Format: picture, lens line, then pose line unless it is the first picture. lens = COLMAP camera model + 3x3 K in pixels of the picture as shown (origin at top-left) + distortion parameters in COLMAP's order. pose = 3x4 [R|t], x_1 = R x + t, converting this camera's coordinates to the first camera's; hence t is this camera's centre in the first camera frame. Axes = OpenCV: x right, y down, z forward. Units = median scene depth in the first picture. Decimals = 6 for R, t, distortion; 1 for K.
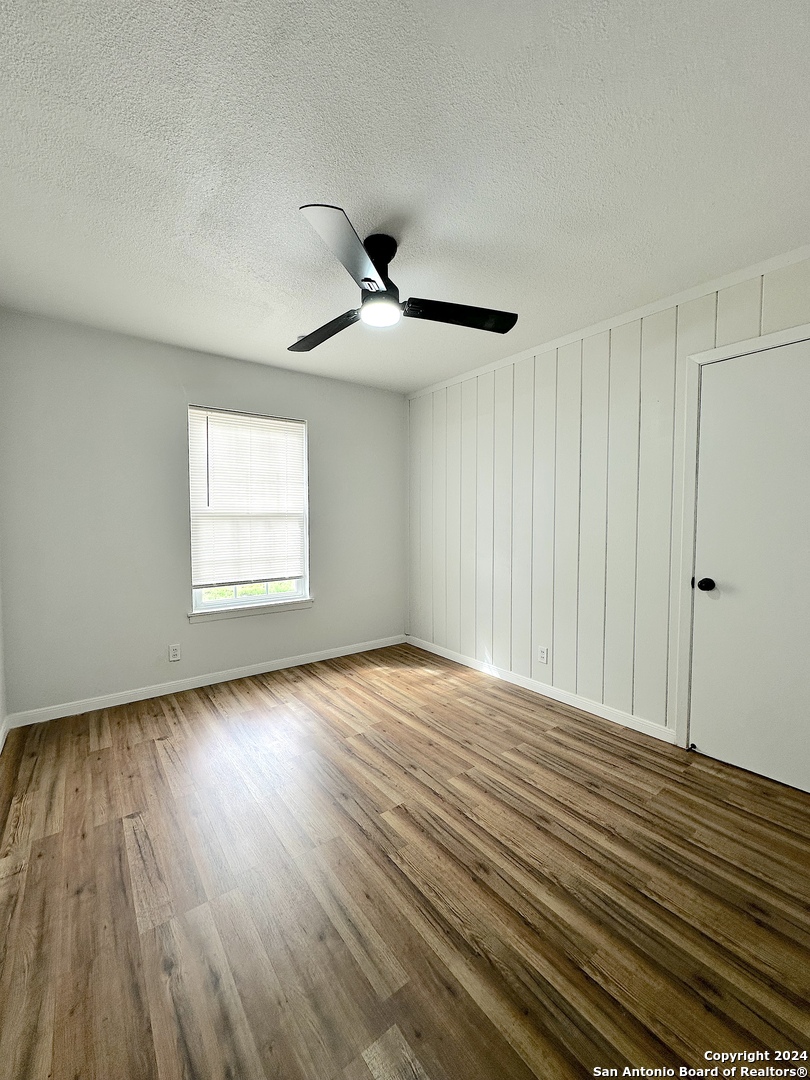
lens RADIAL K [[432.7, 0, 404.8], [0, 432.7, 540.7], [0, 0, 1]] dist [-0.011870, 0.000761]
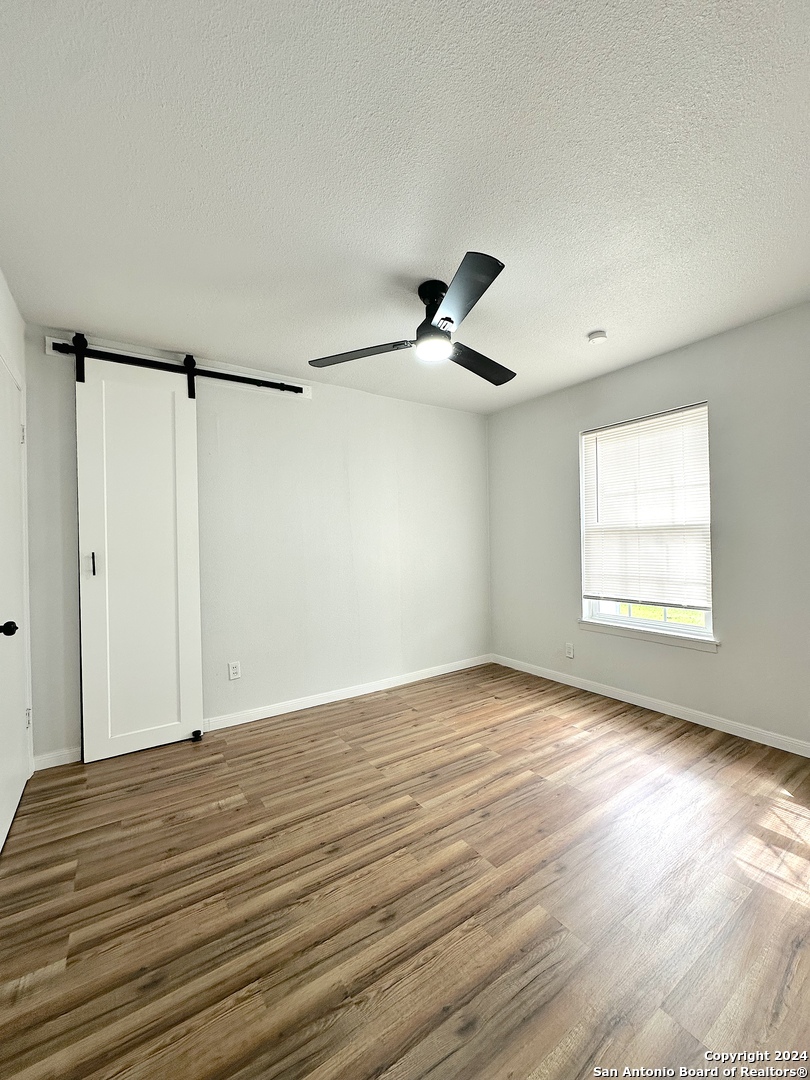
lens RADIAL K [[432.7, 0, 404.0], [0, 432.7, 539.4], [0, 0, 1]] dist [-0.011870, 0.000761]
pose [[-0.063249, 0.000946, -0.997997, 0.728746], [-0.033116, 0.999447, 0.003046, -0.029607], [0.997448, 0.033242, -0.063182, 0.698669]]
